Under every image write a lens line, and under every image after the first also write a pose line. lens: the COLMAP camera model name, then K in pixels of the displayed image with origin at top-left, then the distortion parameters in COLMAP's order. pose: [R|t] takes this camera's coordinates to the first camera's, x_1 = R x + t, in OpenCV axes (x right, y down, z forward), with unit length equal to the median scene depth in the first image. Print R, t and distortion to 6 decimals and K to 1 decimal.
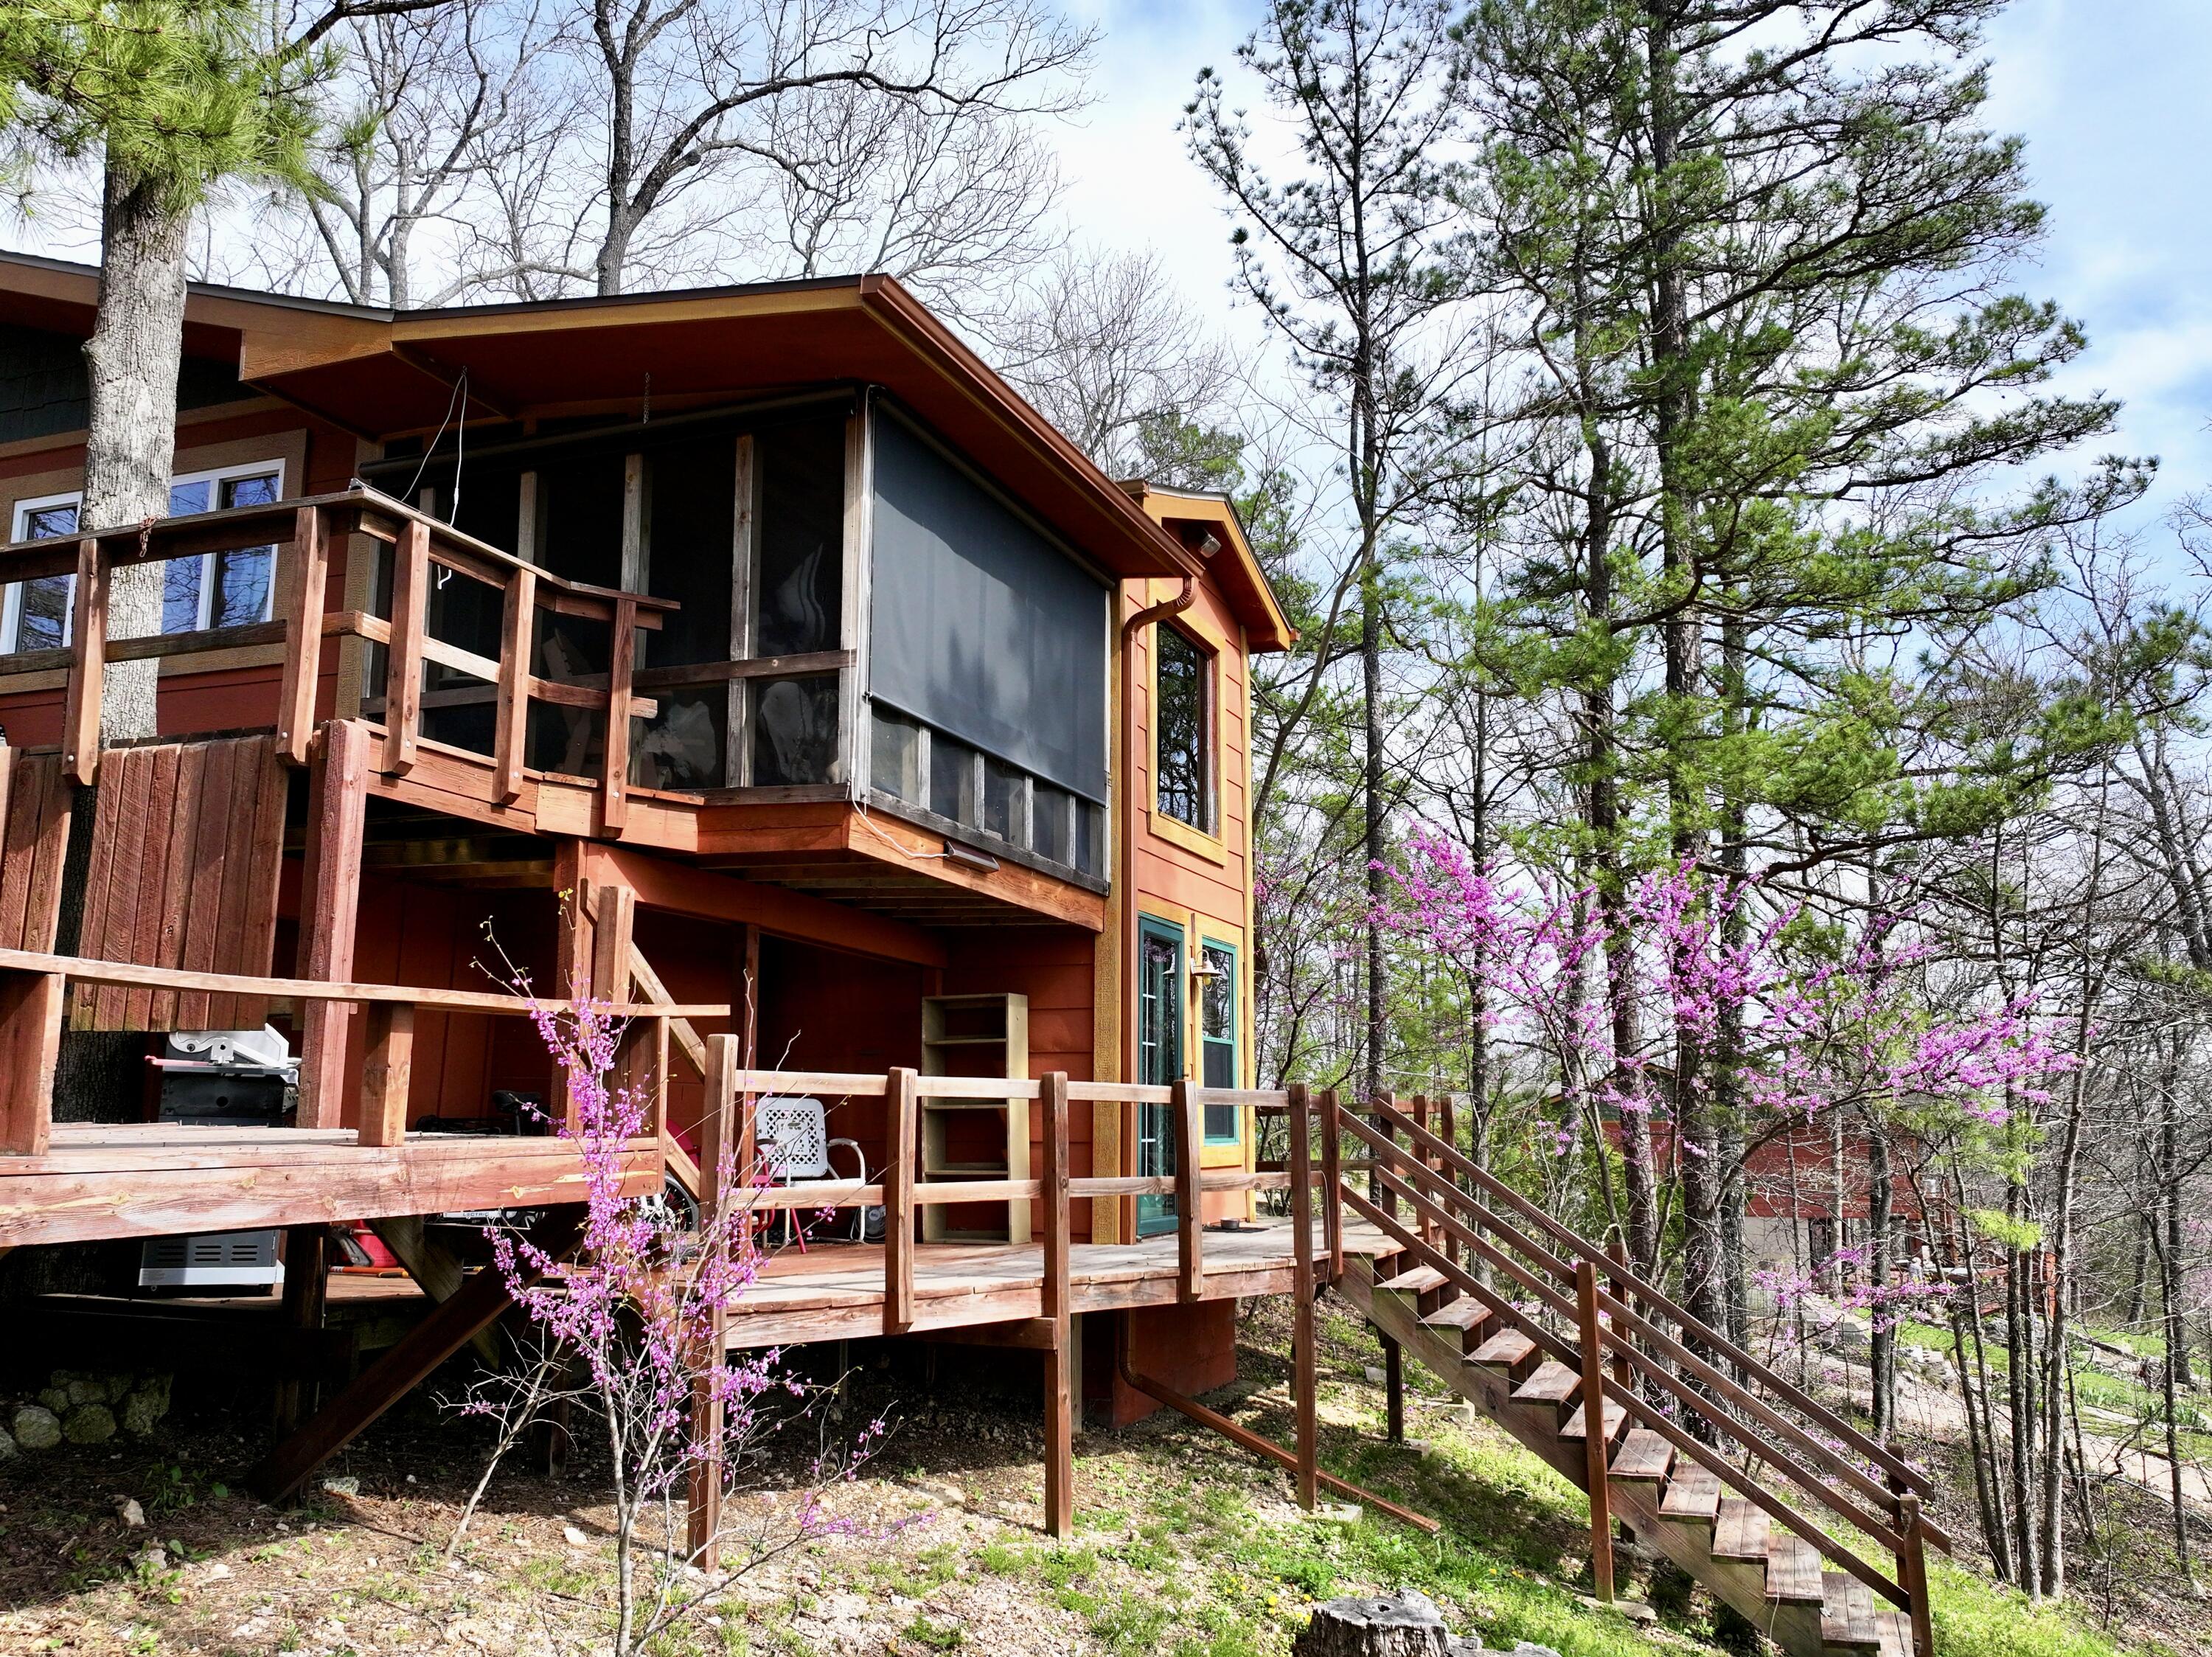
lens RADIAL K [[1773.1, 0, 1052.4], [0, 1773.1, 829.5], [0, 0, 1]] dist [0.063506, -0.006263]
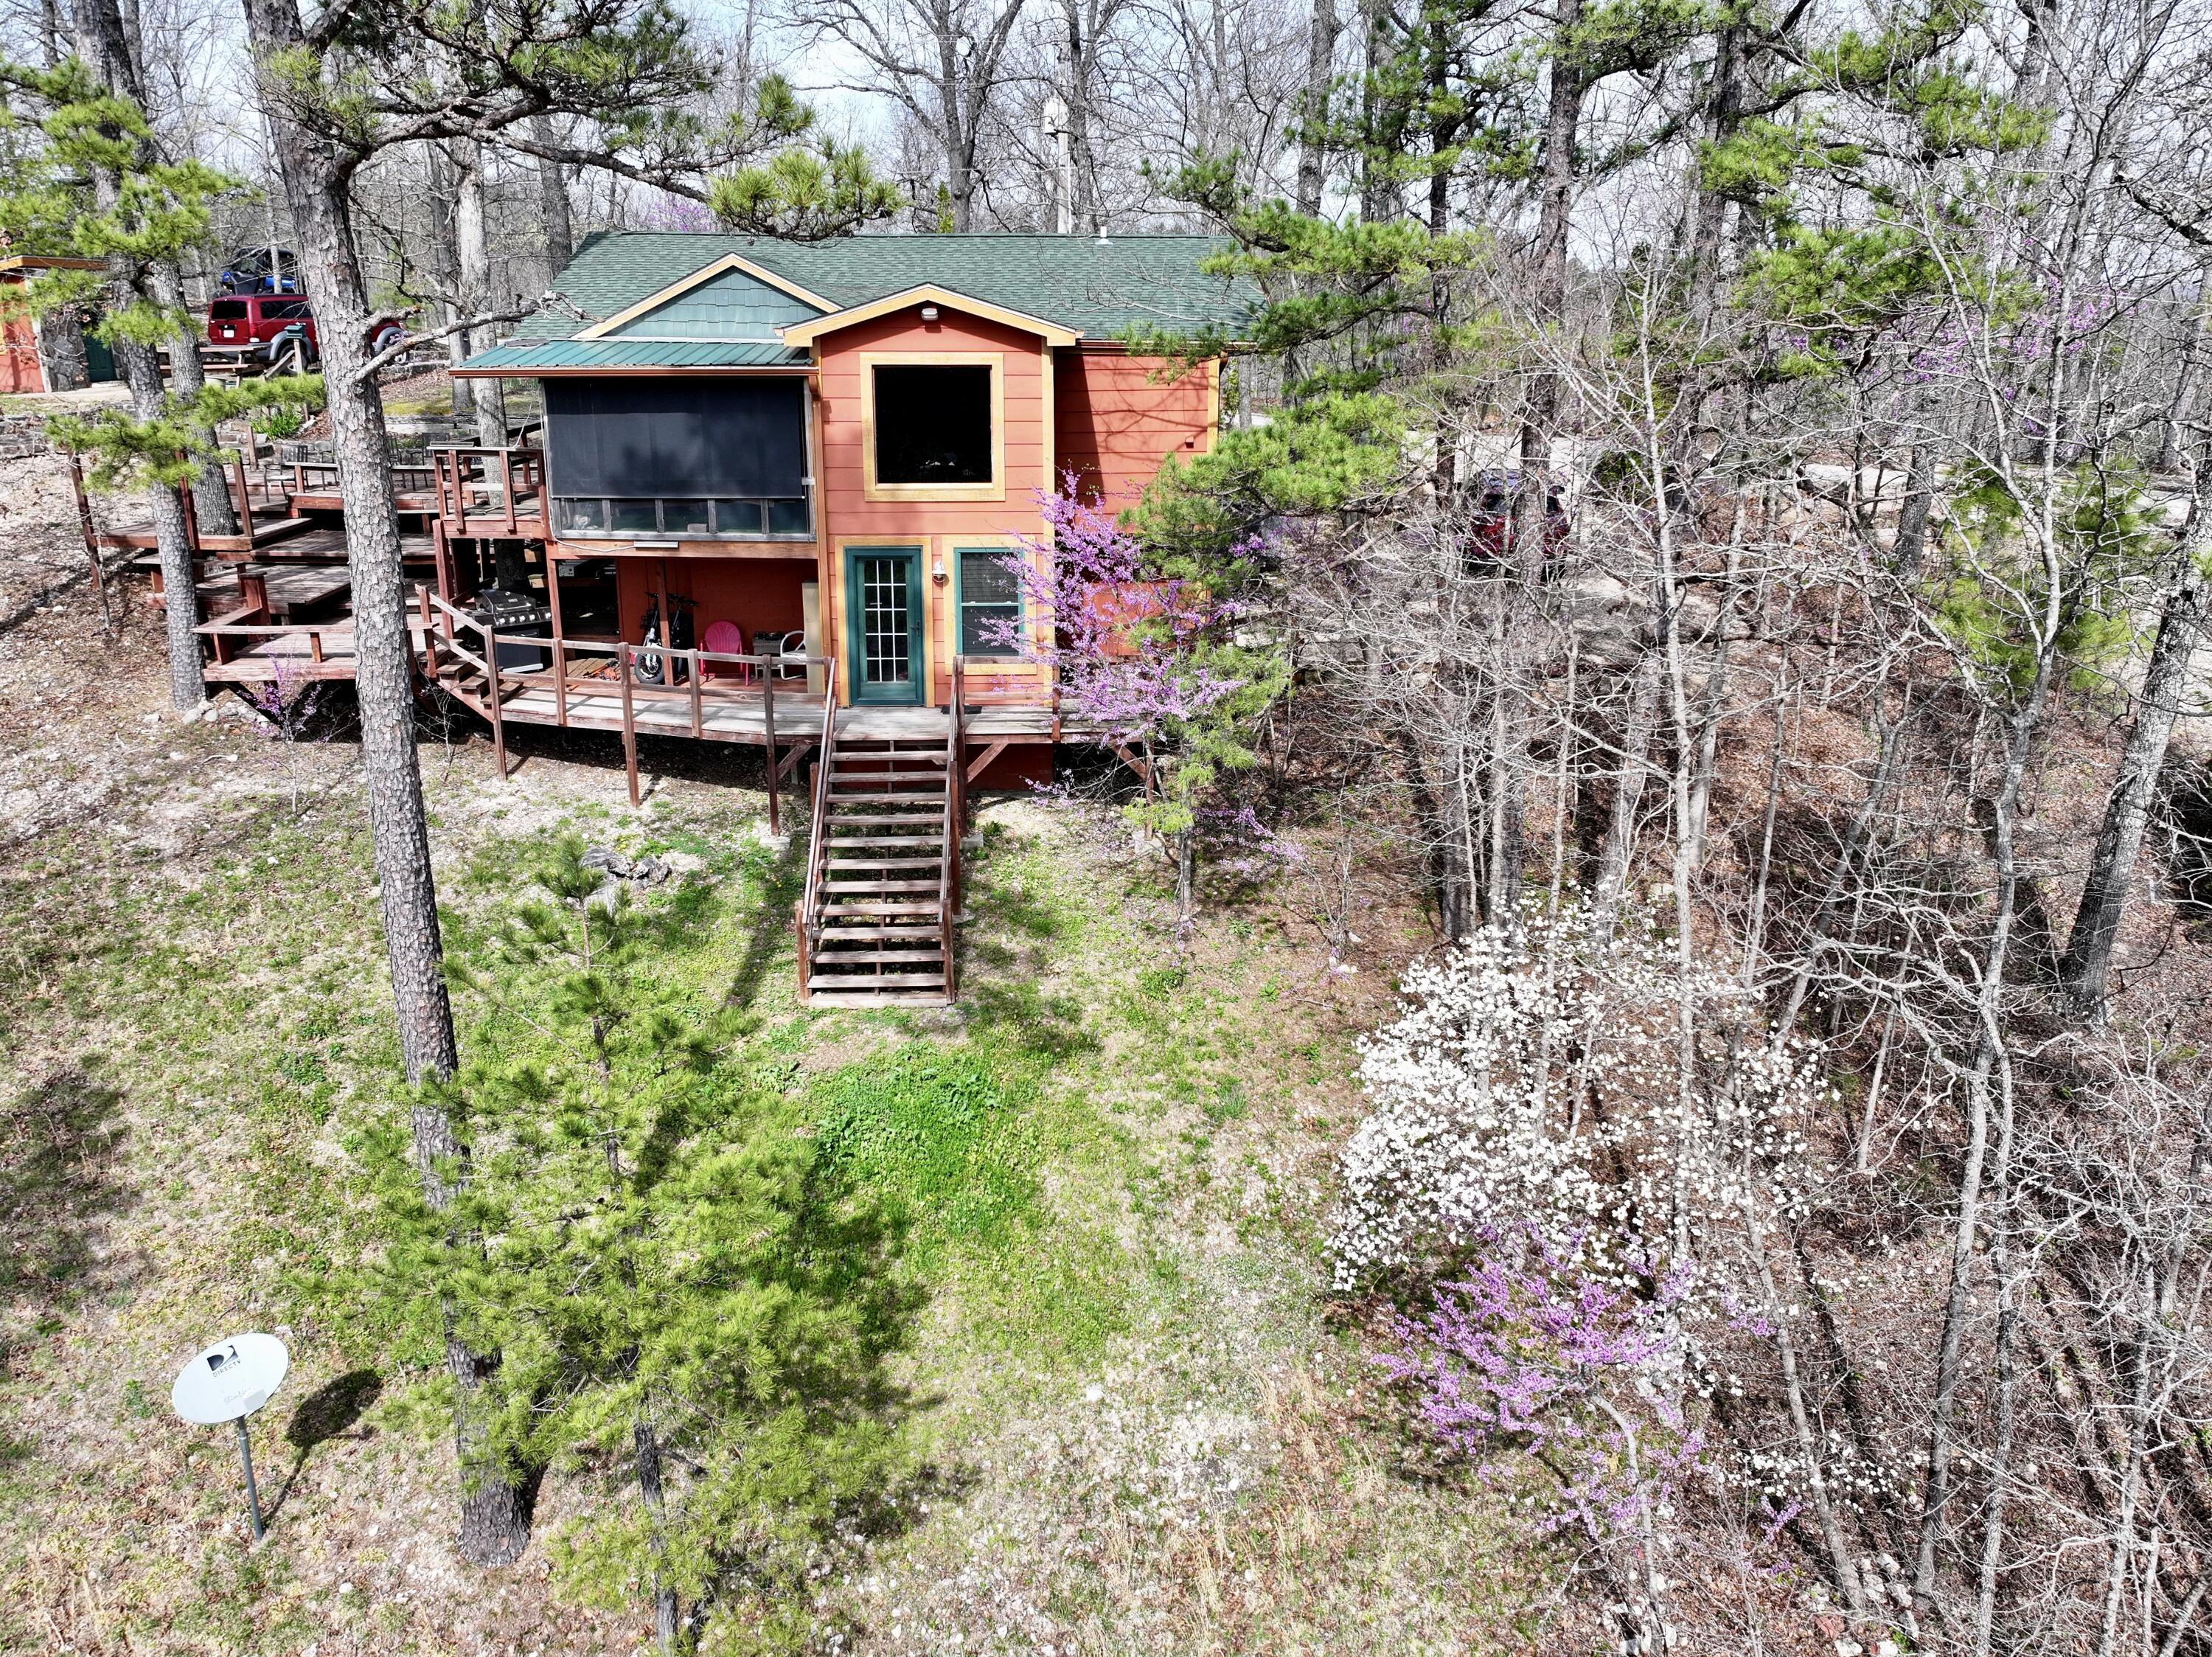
lens RADIAL K [[1773.1, 0, 1052.4], [0, 1773.1, 829.5], [0, 0, 1]] dist [0.063506, -0.006263]
pose [[0.425547, 0.239709, -0.872610, 2.488407], [0.154319, 0.930931, 0.330987, -0.355997], [0.891681, -0.275511, 0.359164, 0.525050]]
